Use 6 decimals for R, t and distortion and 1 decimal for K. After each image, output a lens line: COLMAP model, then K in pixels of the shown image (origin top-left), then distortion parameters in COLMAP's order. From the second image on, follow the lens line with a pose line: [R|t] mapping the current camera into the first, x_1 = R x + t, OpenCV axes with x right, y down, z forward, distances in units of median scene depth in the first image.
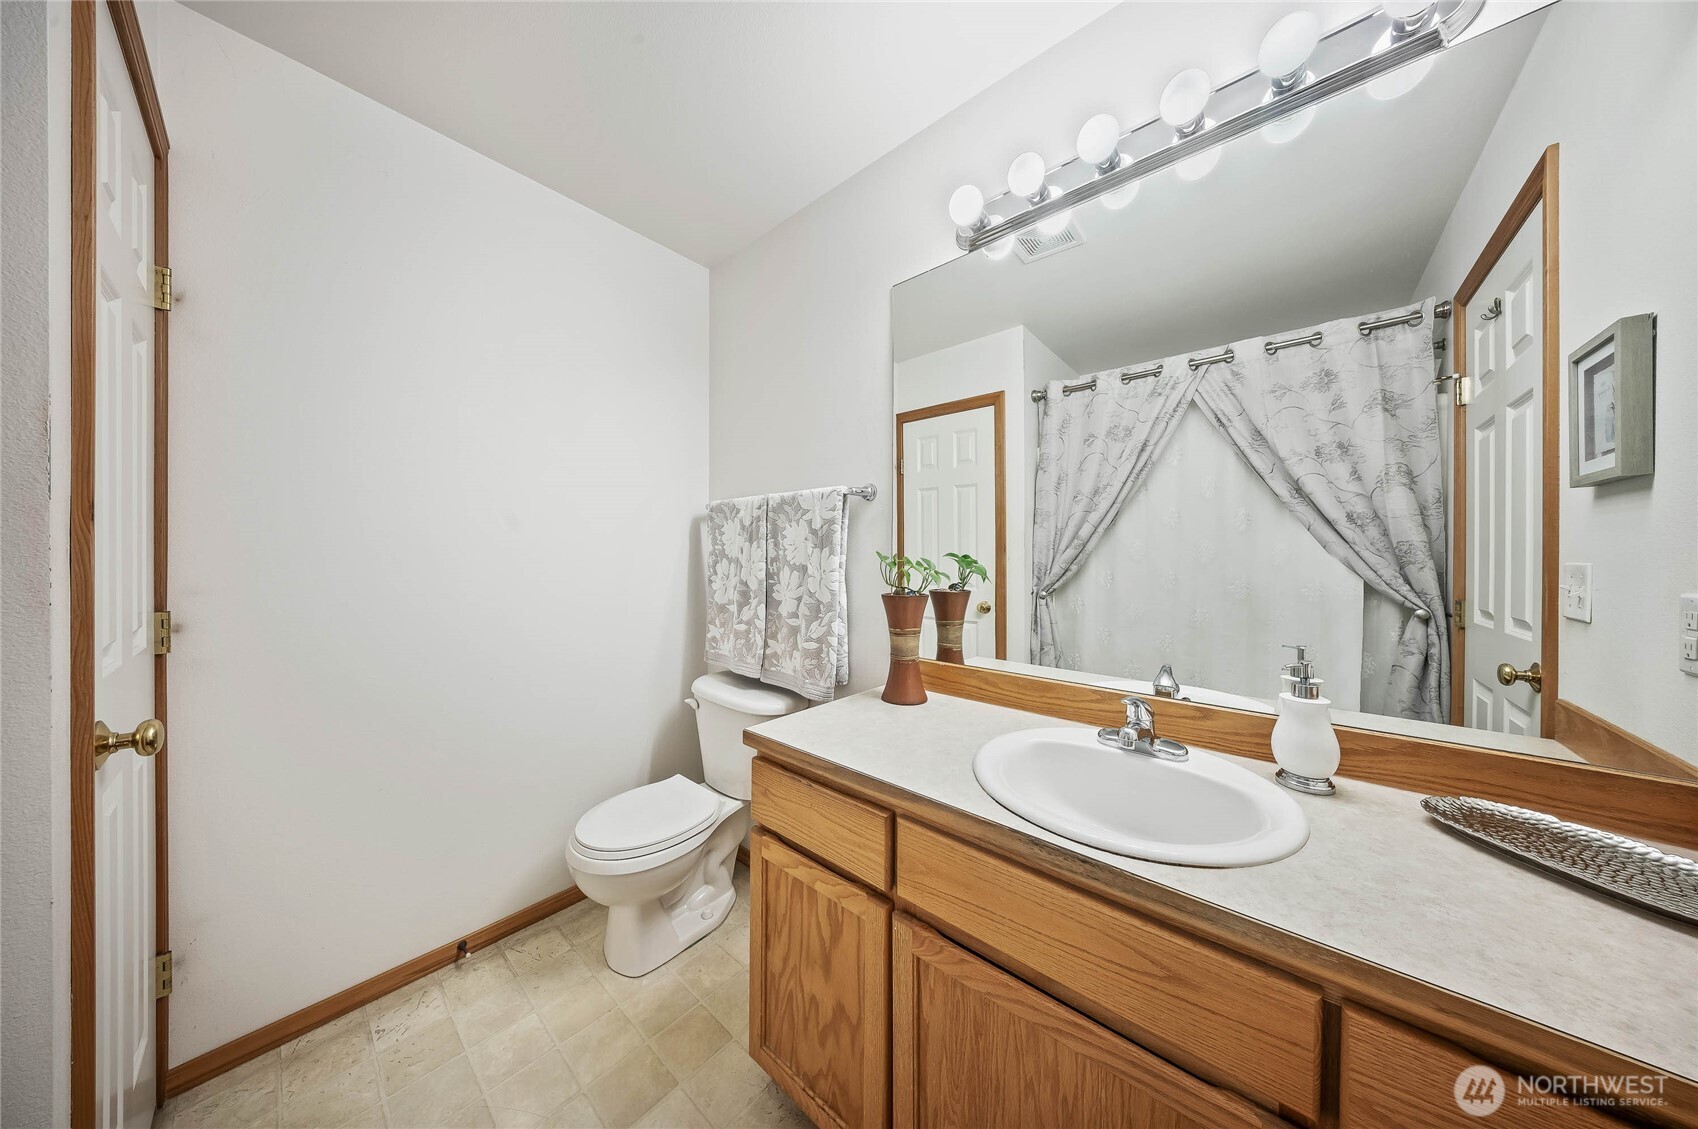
lens RADIAL K [[502.0, 0, 841.7], [0, 502.0, 560.3], [0, 0, 1]] dist [-0.000025, -0.001057]
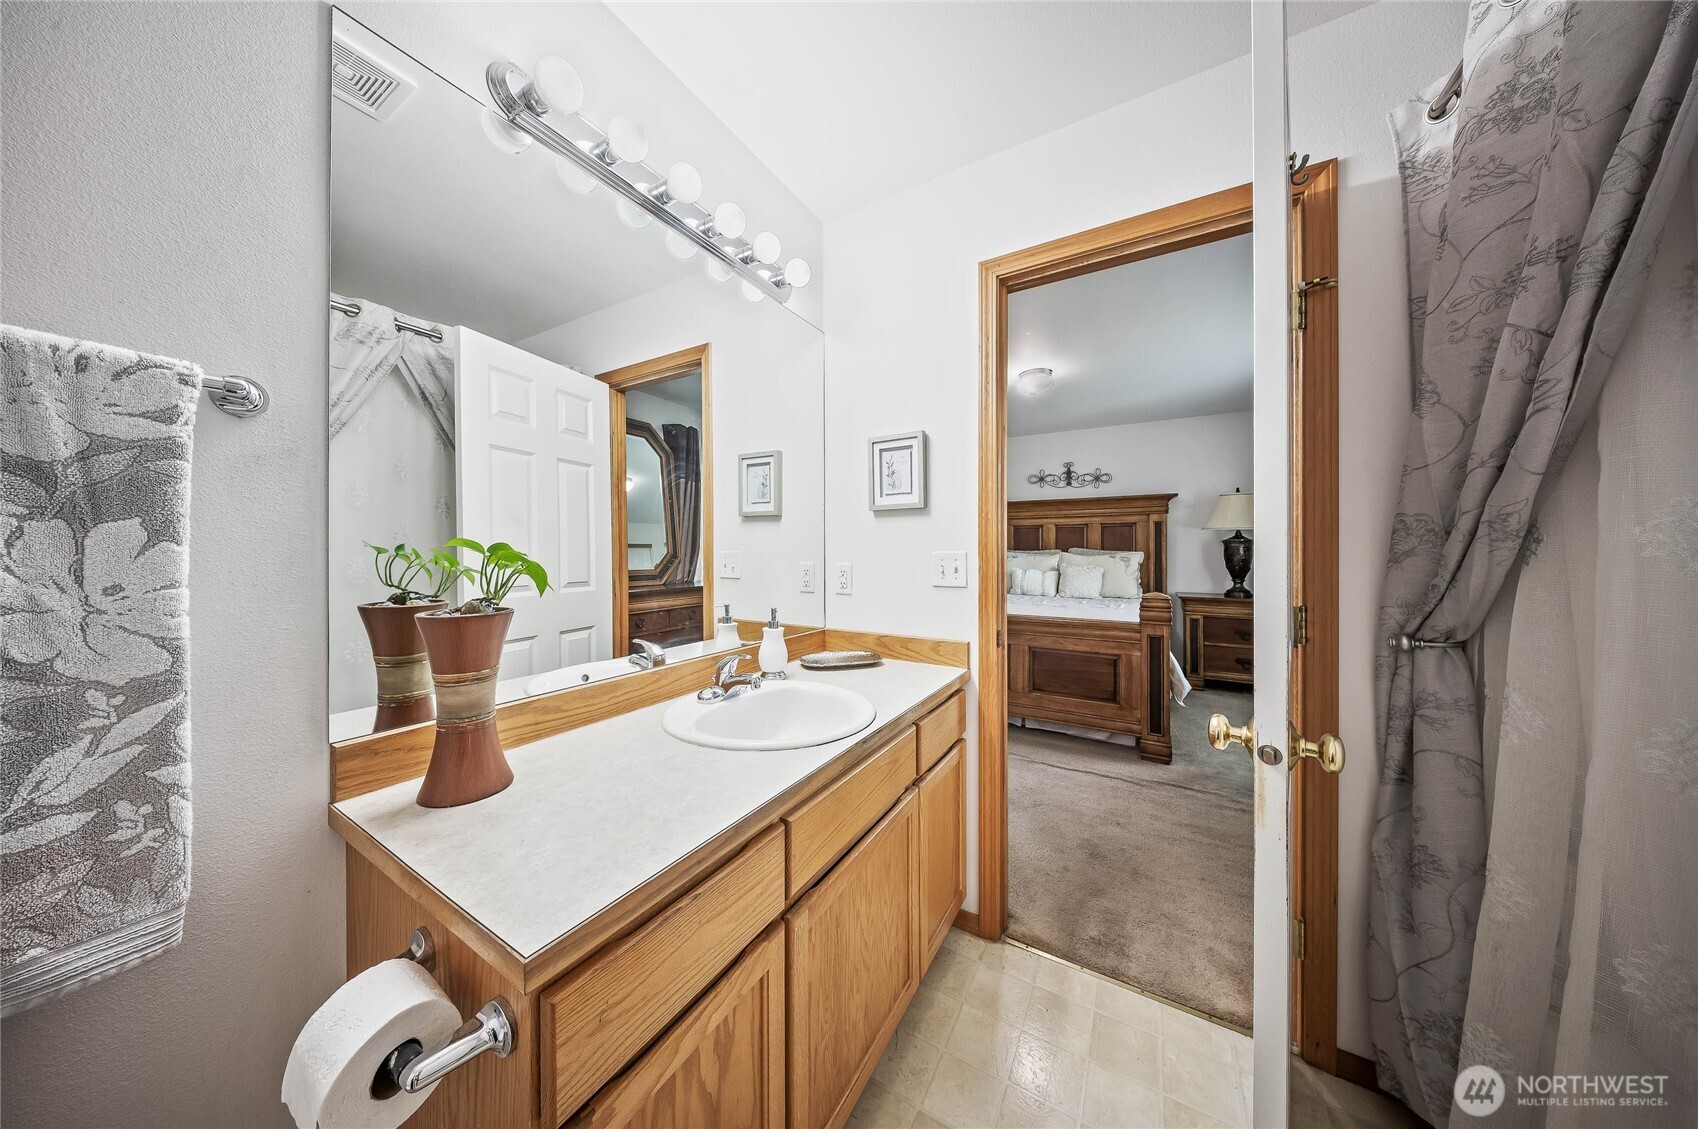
lens RADIAL K [[502.0, 0, 856.4], [0, 502.0, 553.5], [0, 0, 1]] dist [-0.000025, -0.001057]
pose [[-0.189150, -0.014336, 0.981844, -0.468794], [-0.002764, 0.999897, 0.014067, -0.008919], [-0.981944, -0.000053, -0.189170, 0.575062]]
